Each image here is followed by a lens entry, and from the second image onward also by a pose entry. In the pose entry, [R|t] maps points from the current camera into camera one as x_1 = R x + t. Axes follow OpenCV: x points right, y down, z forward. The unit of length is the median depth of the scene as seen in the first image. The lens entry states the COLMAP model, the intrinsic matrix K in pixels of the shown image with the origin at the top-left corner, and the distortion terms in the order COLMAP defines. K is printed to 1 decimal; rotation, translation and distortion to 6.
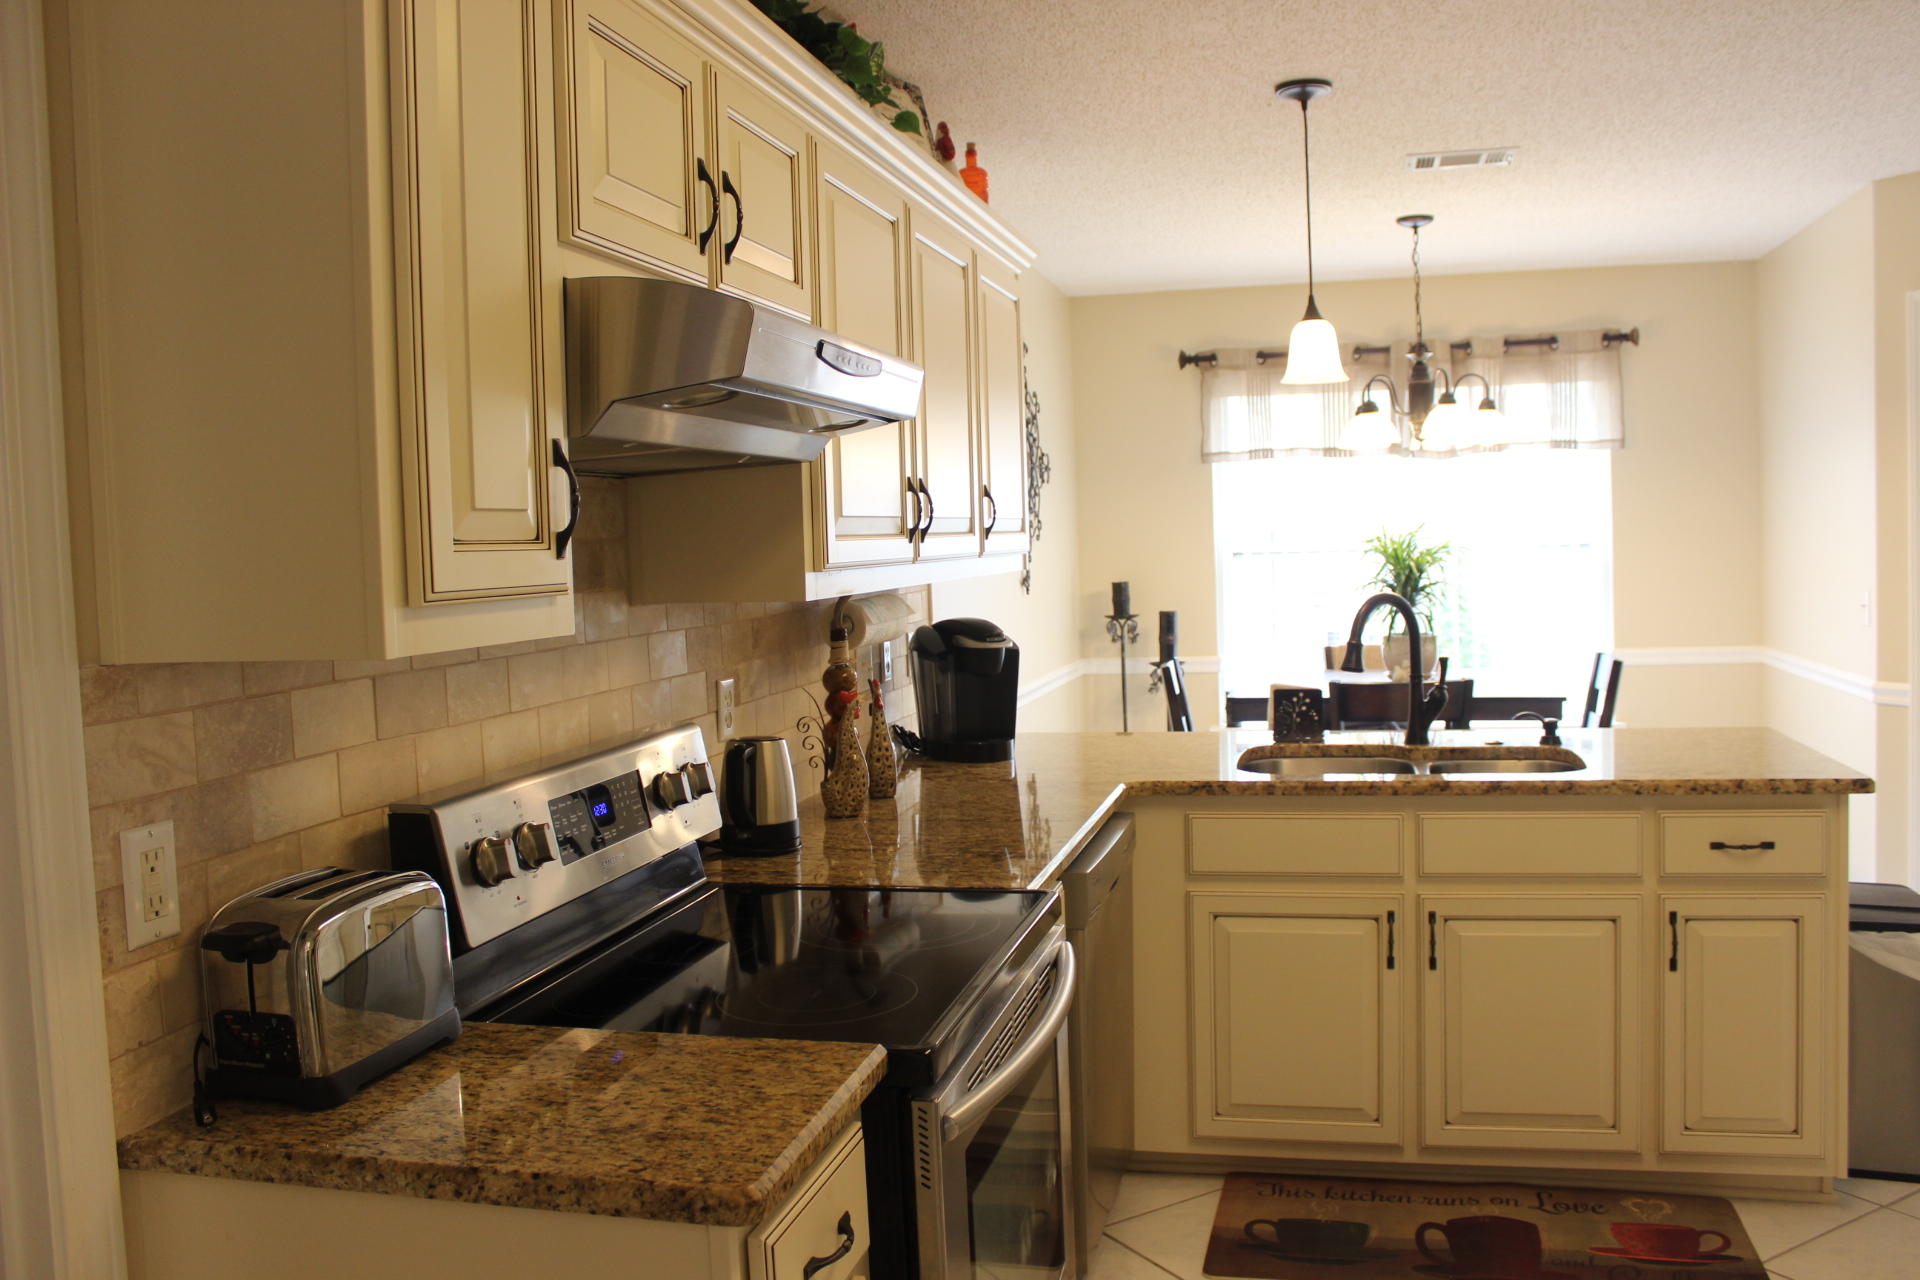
lens RADIAL K [[1597.3, 0, 956.5], [0, 1597.3, 631.6], [0, 0, 1]] dist [-0.154146, 0.130679]
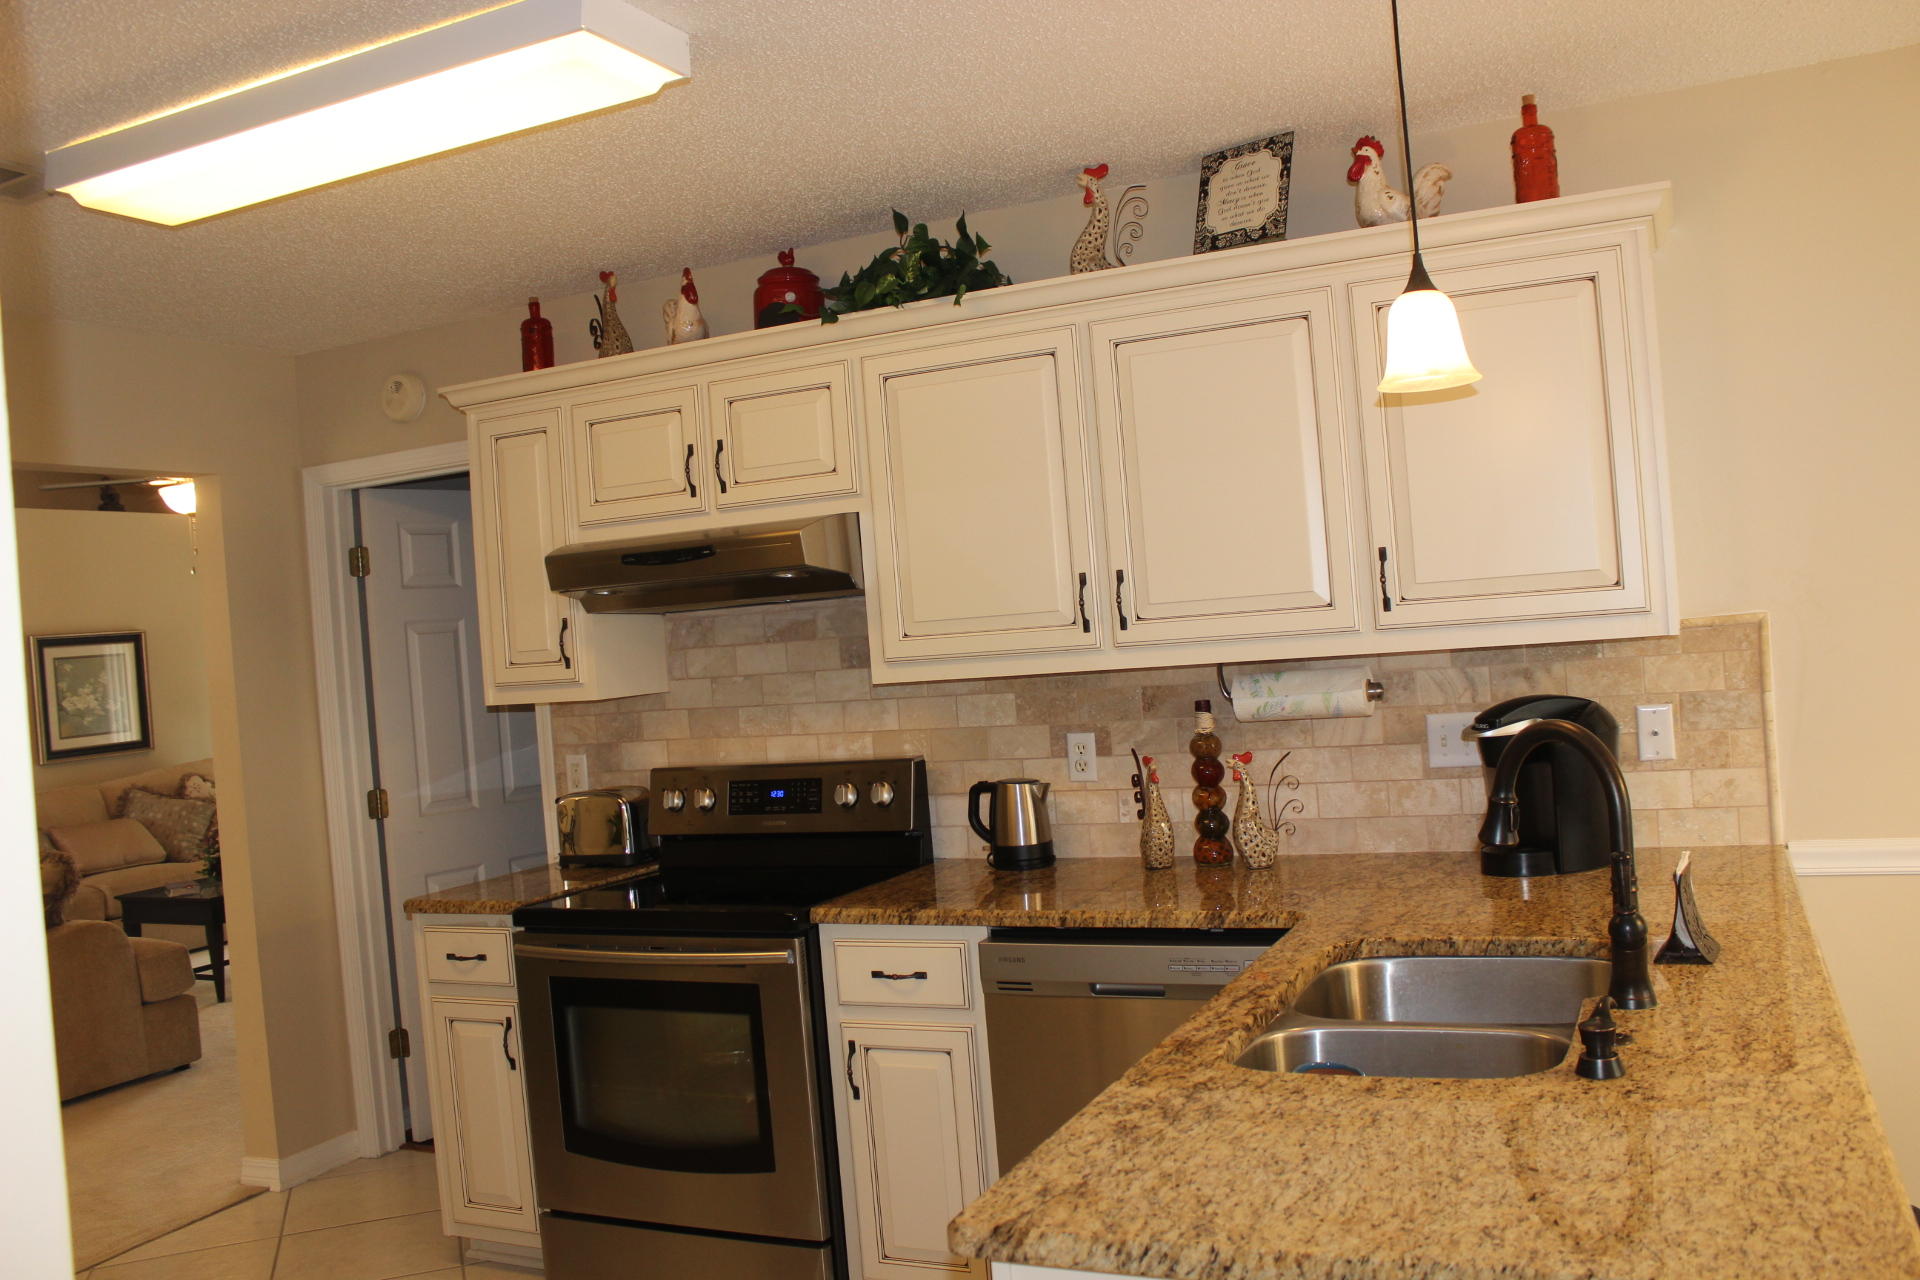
lens RADIAL K [[1597.3, 0, 968.5], [0, 1597.3, 634.8], [0, 0, 1]] dist [-0.154146, 0.130679]
pose [[-0.183527, 0.055263, -0.981460, 2.053860], [0.023253, 0.998383, 0.051868, -0.214263], [0.982740, -0.013302, -0.184515, 2.119821]]
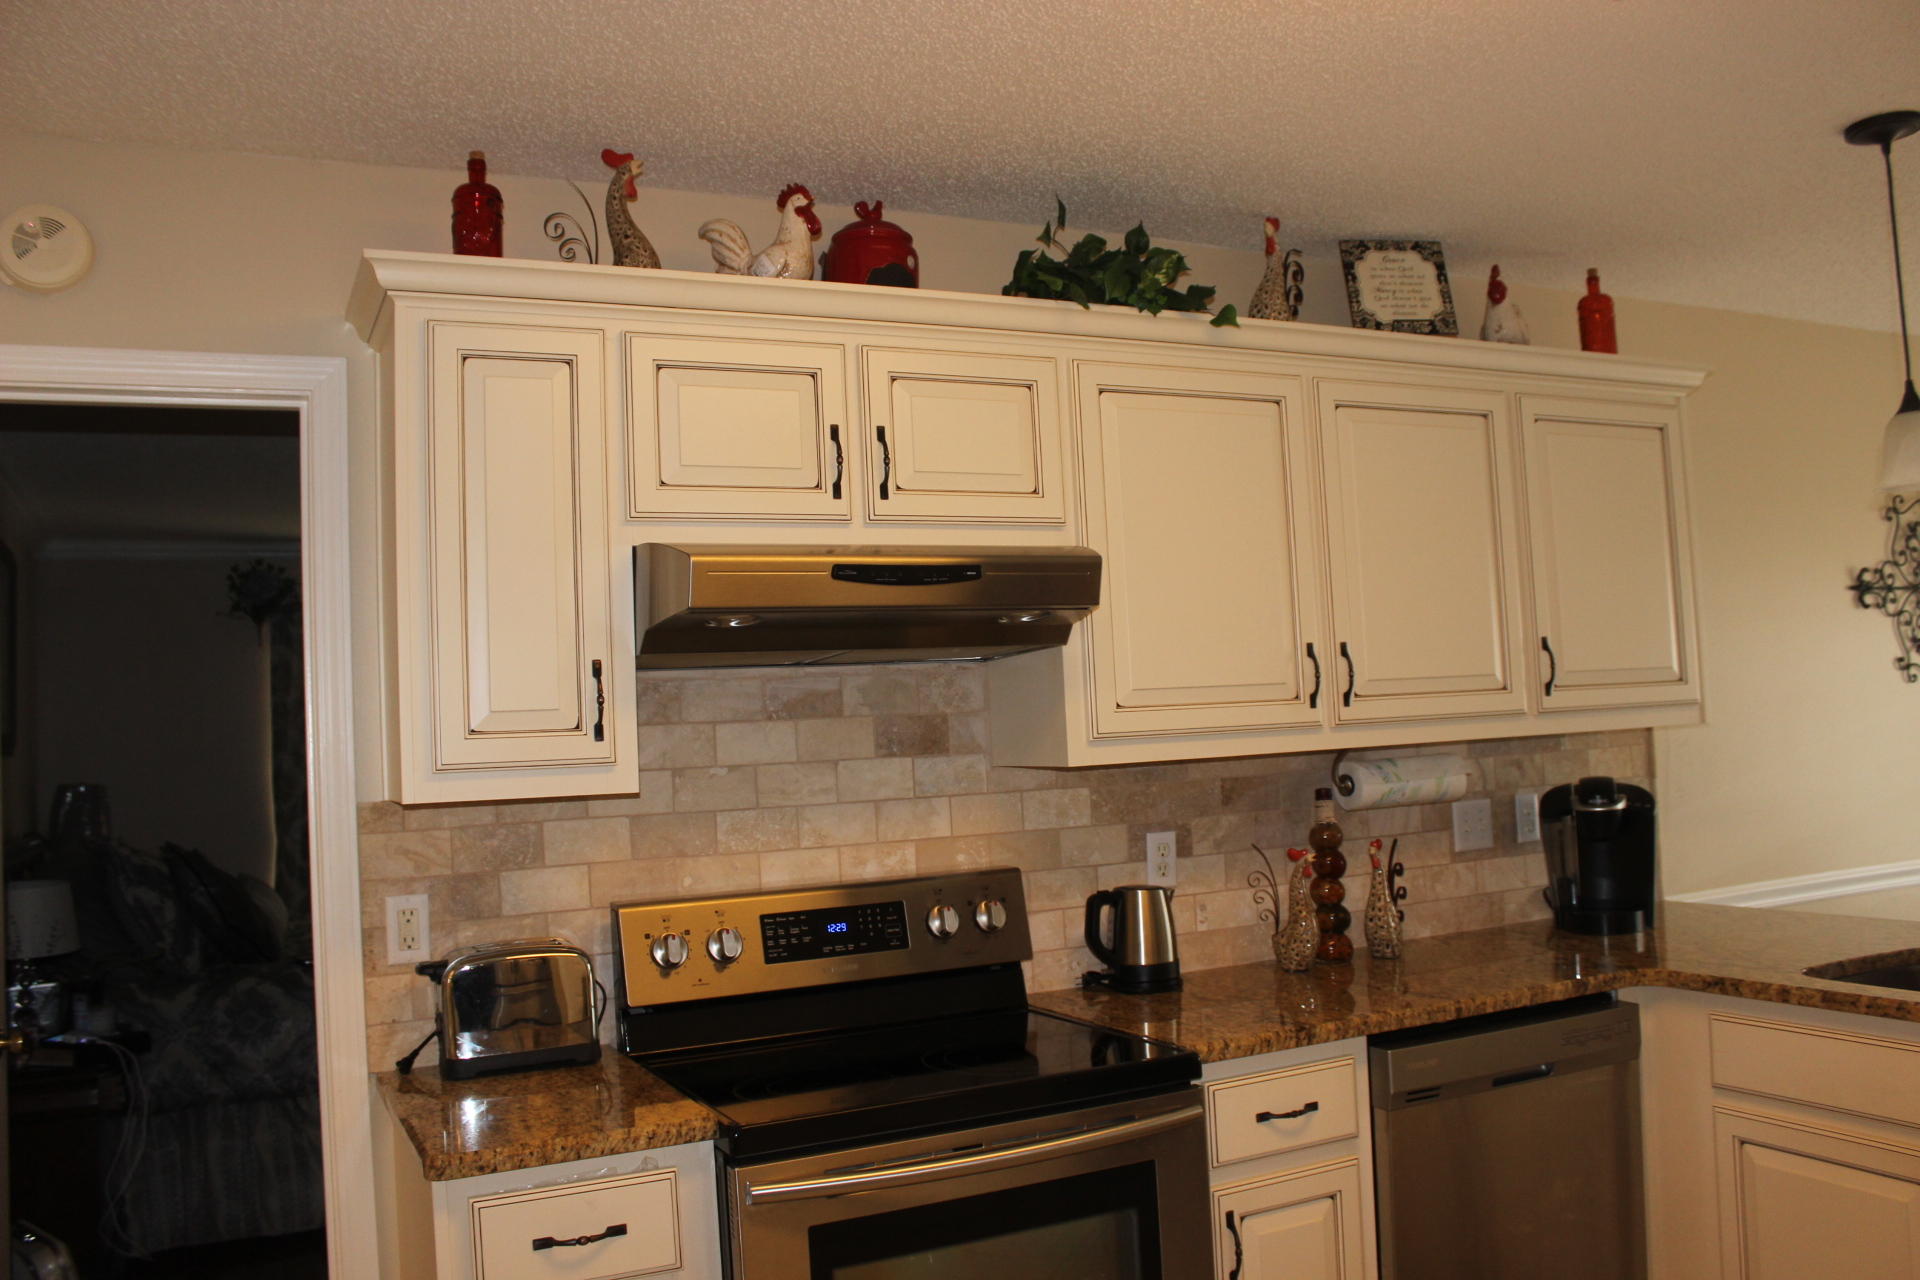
lens RADIAL K [[1597.3, 0, 963.5], [0, 1597.3, 633.1], [0, 0, 1]] dist [-0.154146, 0.130679]
pose [[0.640181, -0.044816, -0.766916, 1.153765], [-0.017840, 0.997160, -0.073162, -0.046118], [0.768017, 0.060519, 0.637564, 0.328211]]
